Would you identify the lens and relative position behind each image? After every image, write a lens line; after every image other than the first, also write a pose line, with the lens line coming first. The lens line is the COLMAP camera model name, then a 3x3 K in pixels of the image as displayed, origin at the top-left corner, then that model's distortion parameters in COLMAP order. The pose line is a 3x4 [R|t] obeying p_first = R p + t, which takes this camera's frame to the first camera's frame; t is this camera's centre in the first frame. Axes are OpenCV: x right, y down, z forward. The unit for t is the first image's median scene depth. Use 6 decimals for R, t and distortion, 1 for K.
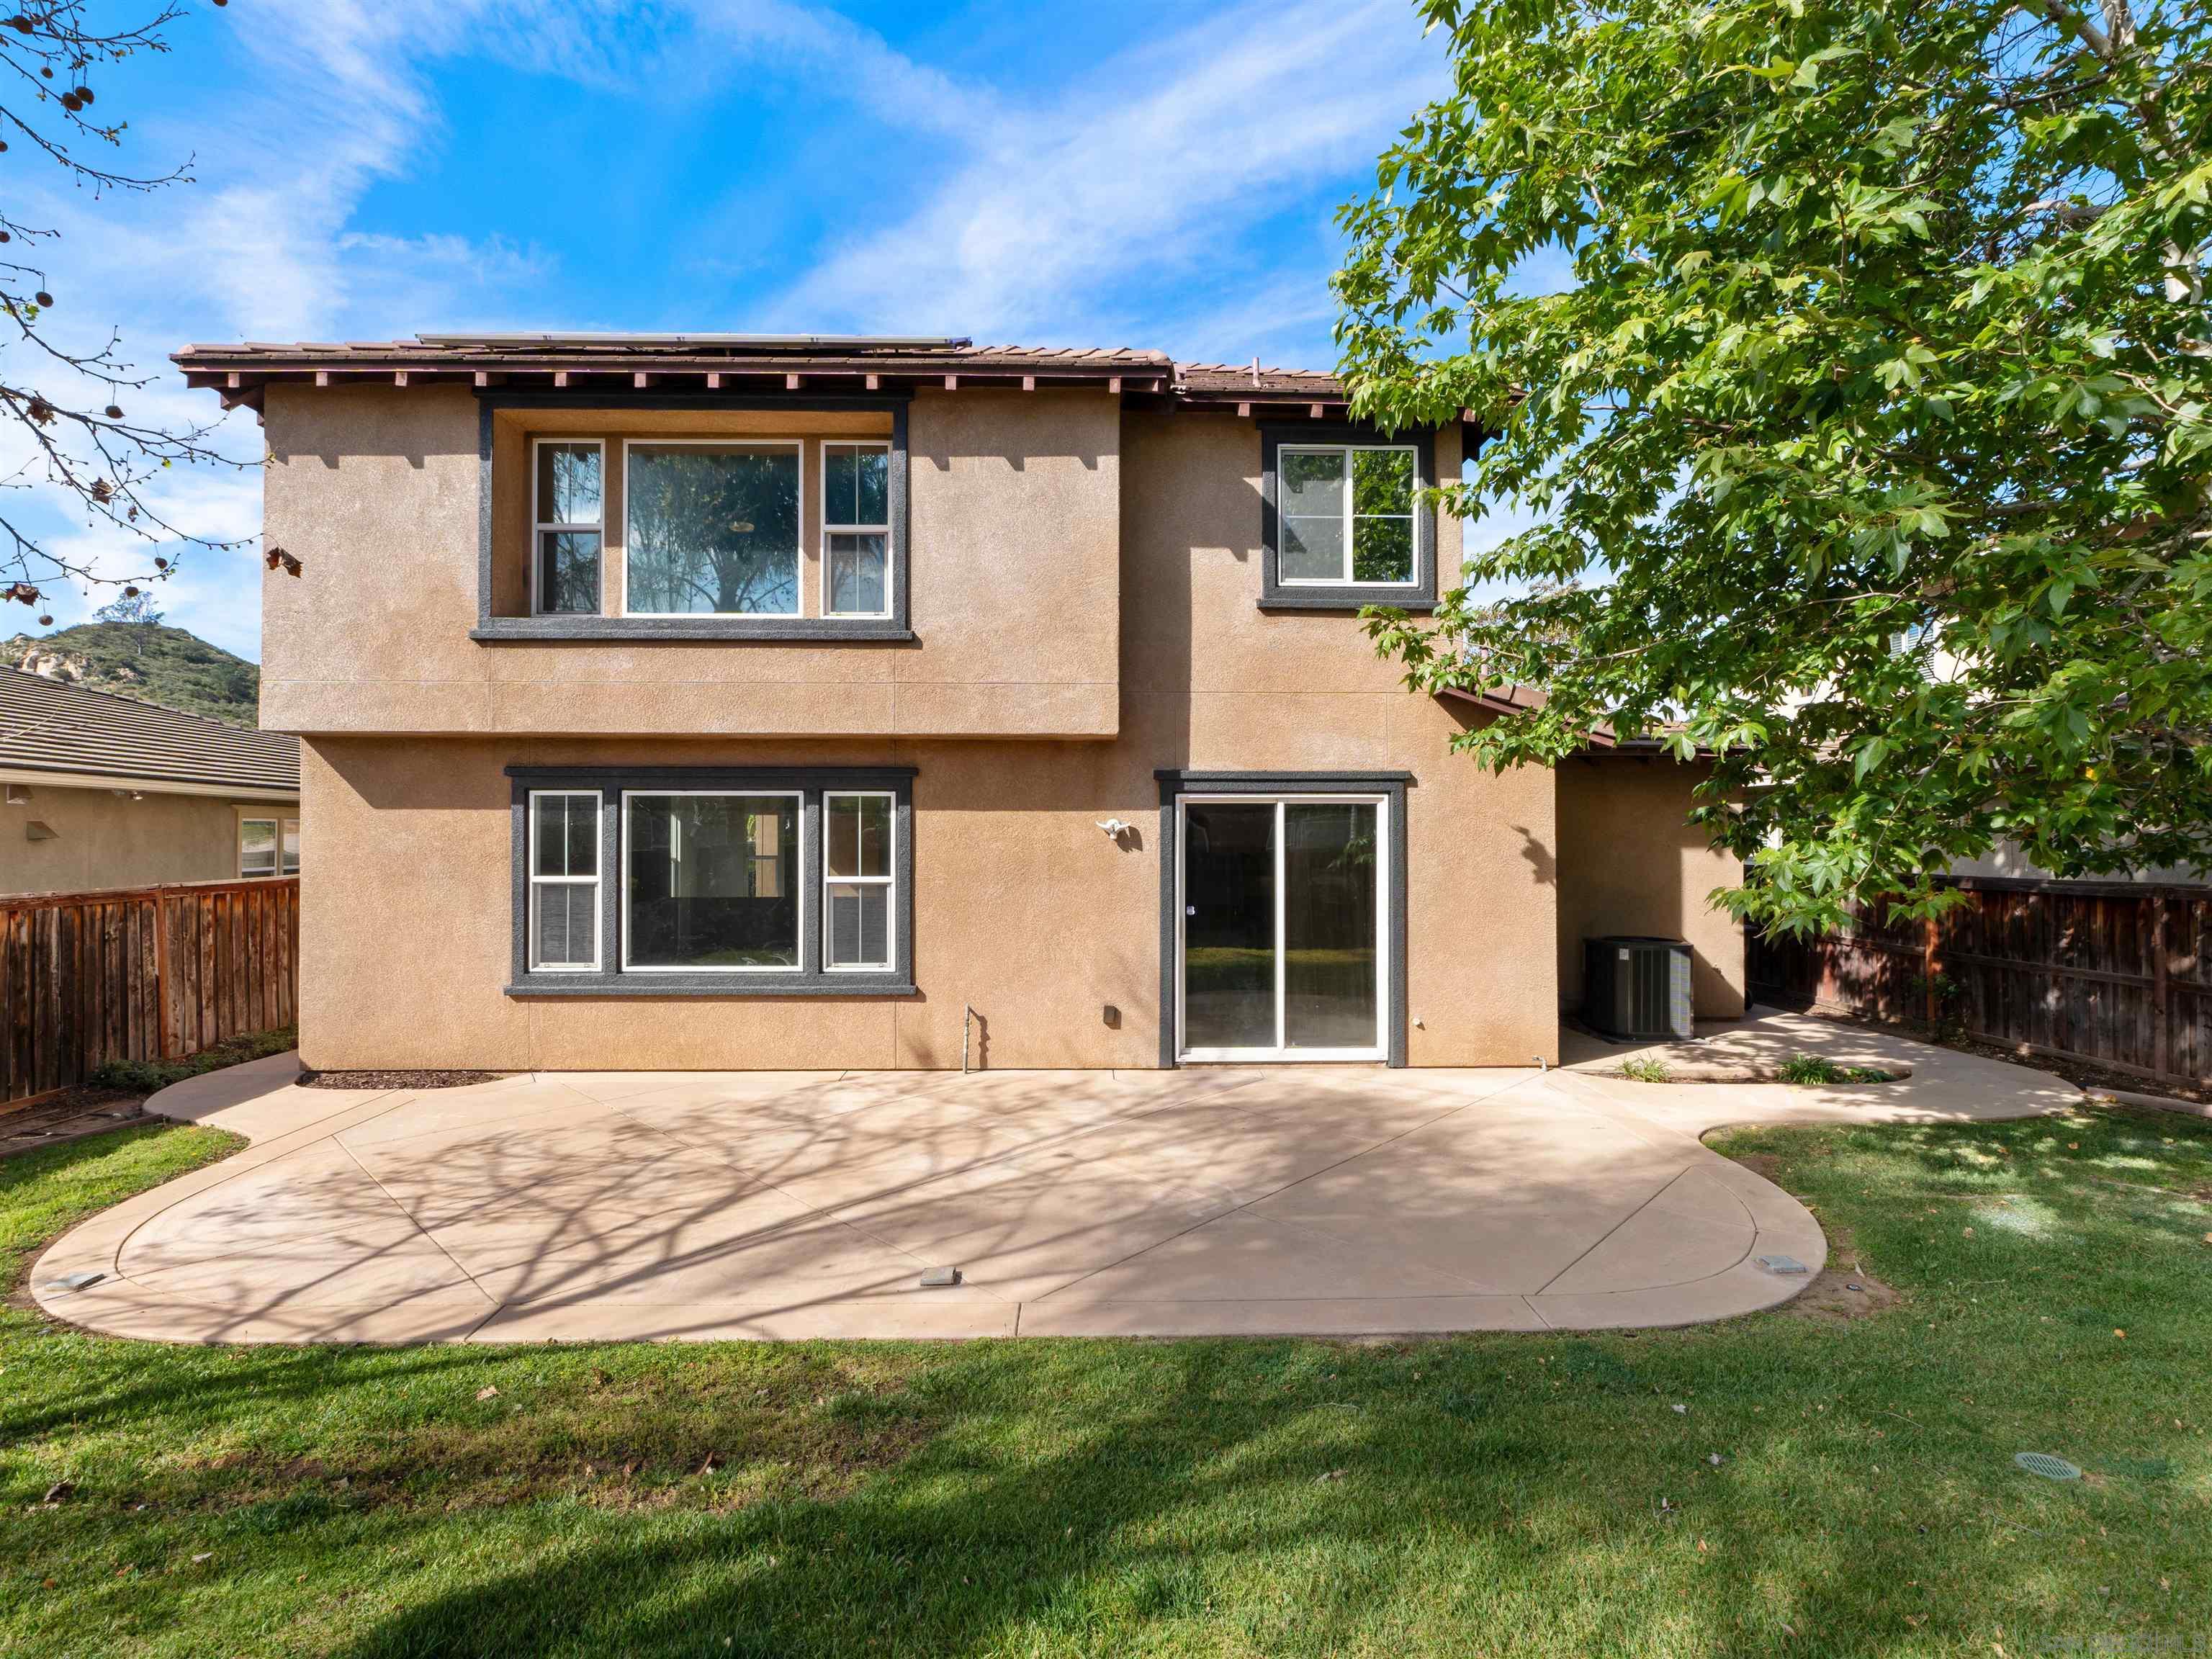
lens RADIAL K [[1047.9, 0, 1090.9], [0, 1047.9, 822.1], [0, 0, 1]] dist [-0.008694, 0.000513]
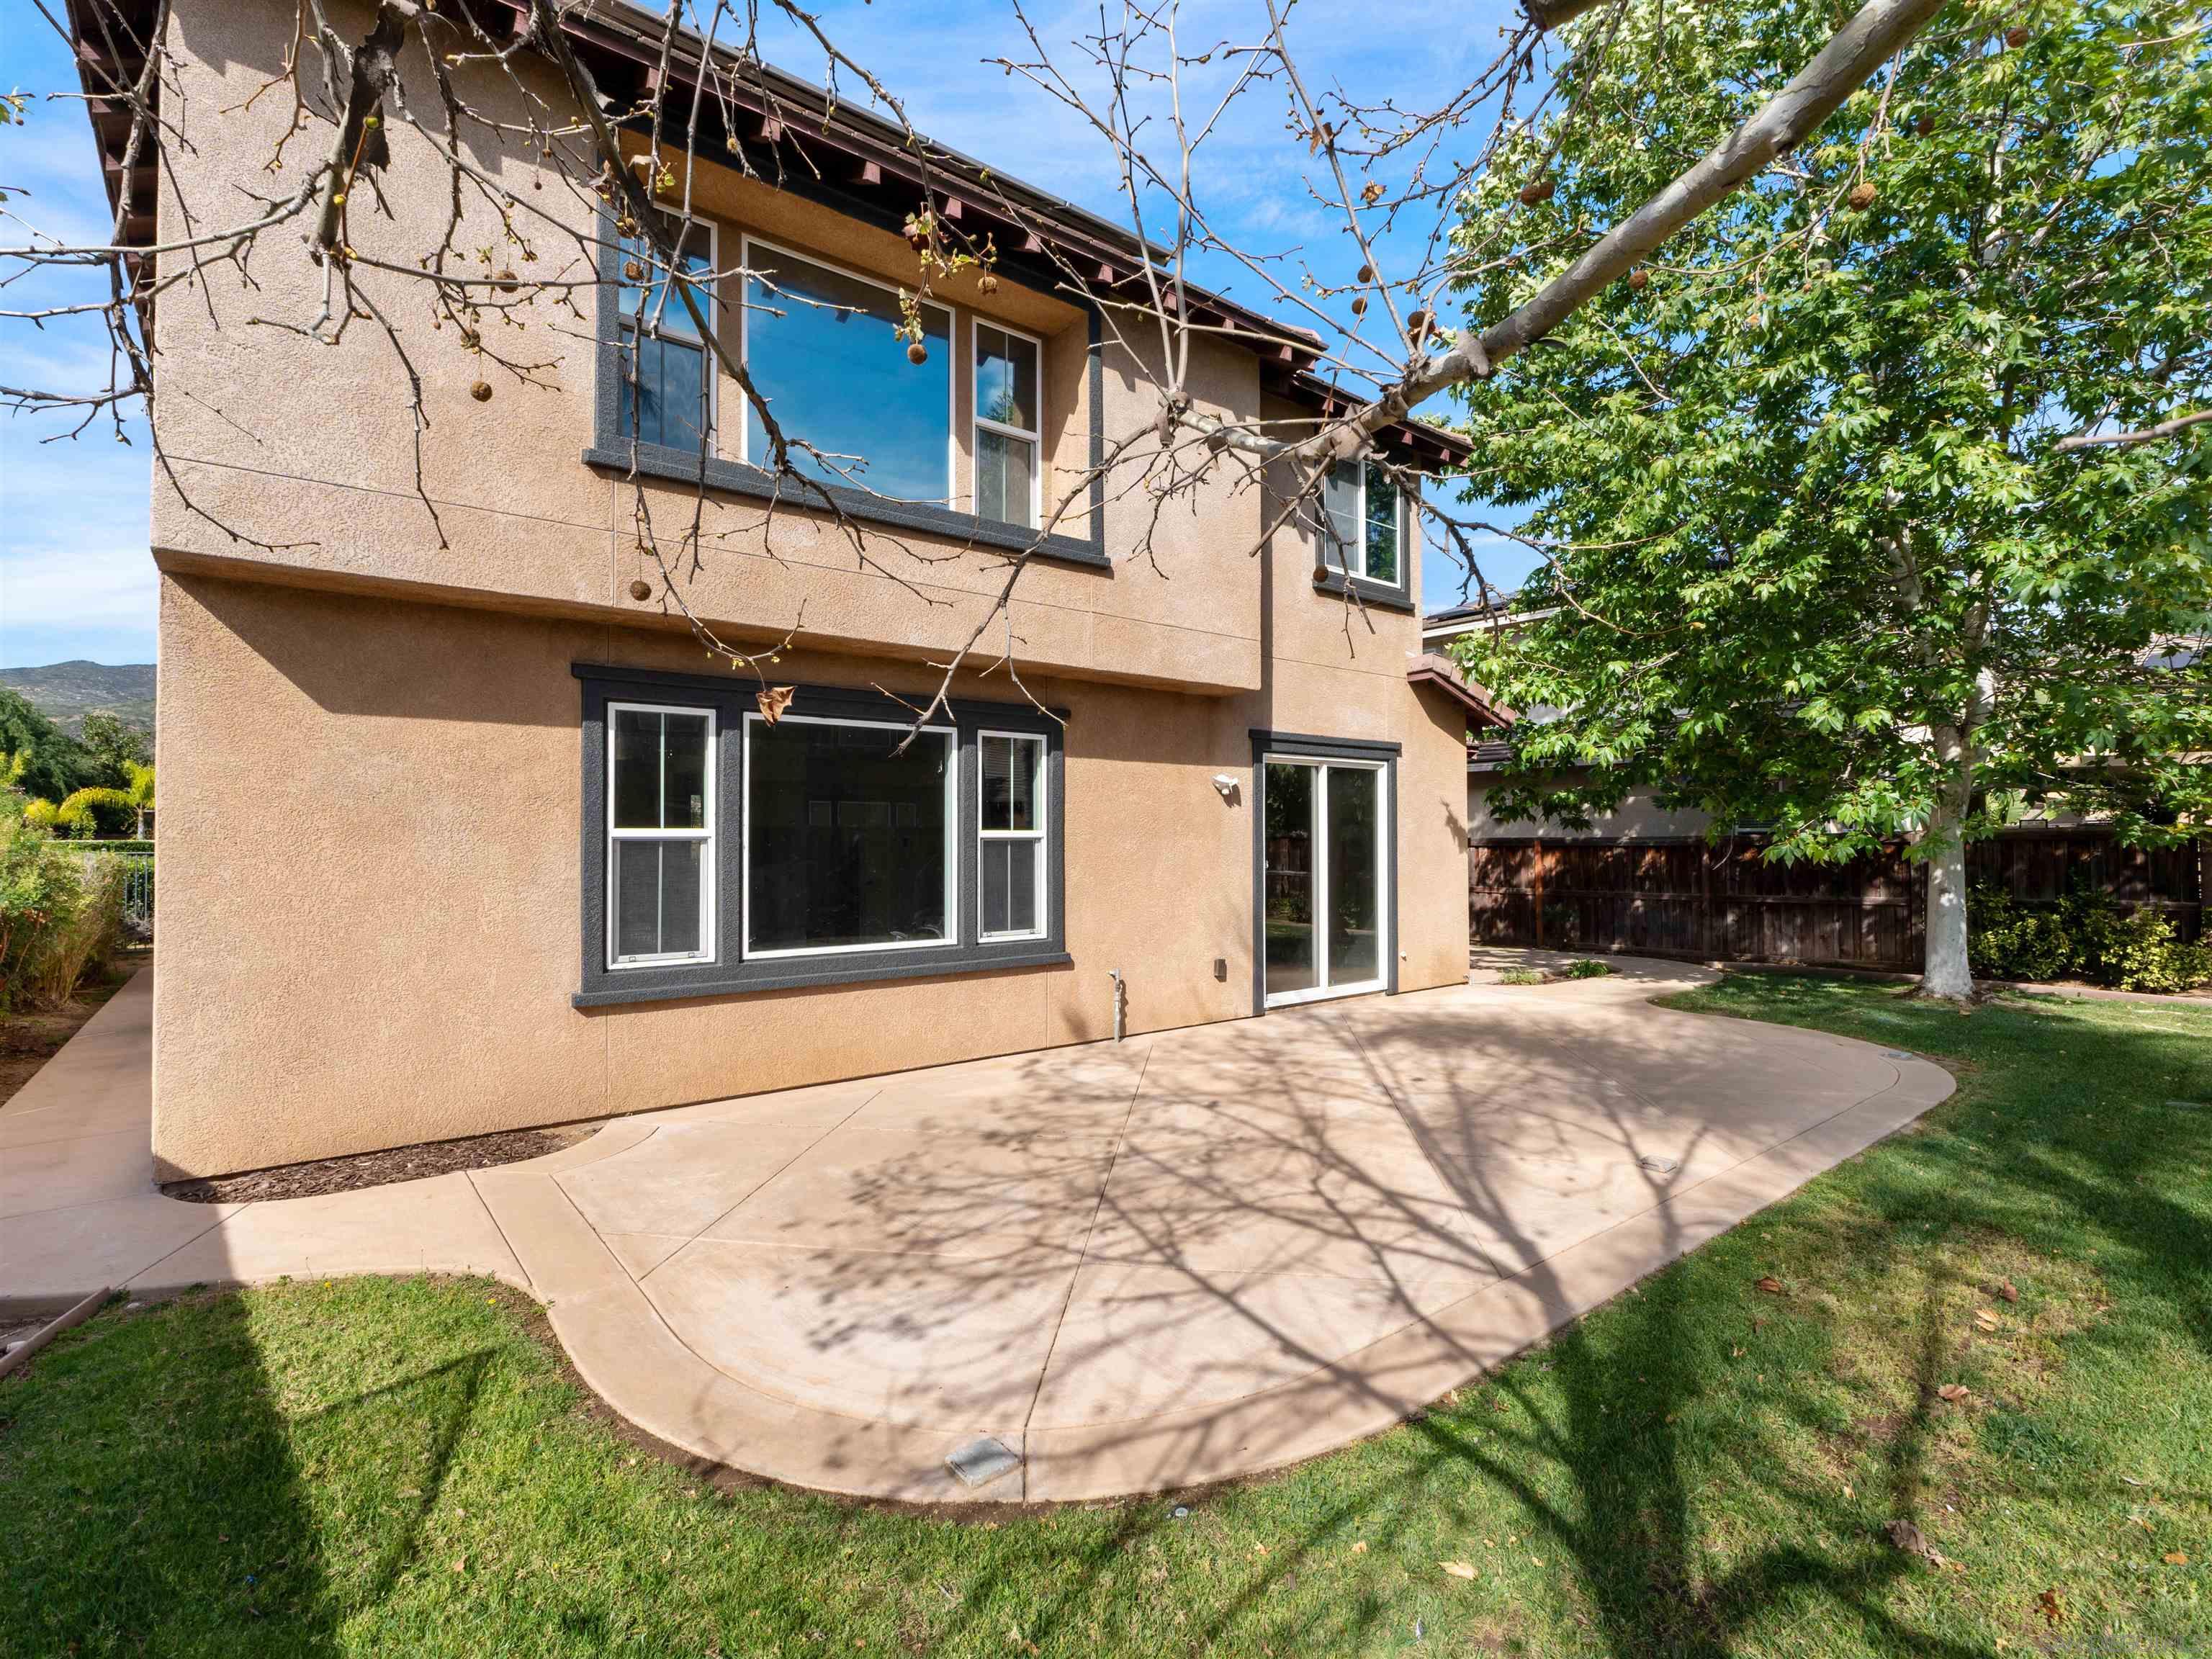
lens RADIAL K [[1047.9, 0, 1090.9], [0, 1047.9, 822.1], [0, 0, 1]] dist [-0.008694, 0.000513]
pose [[0.795711, 0.007322, 0.605632, -0.700907], [-0.003199, 0.999964, -0.007888, 0.052323], [-0.605668, 0.004339, 0.795705, 0.273843]]
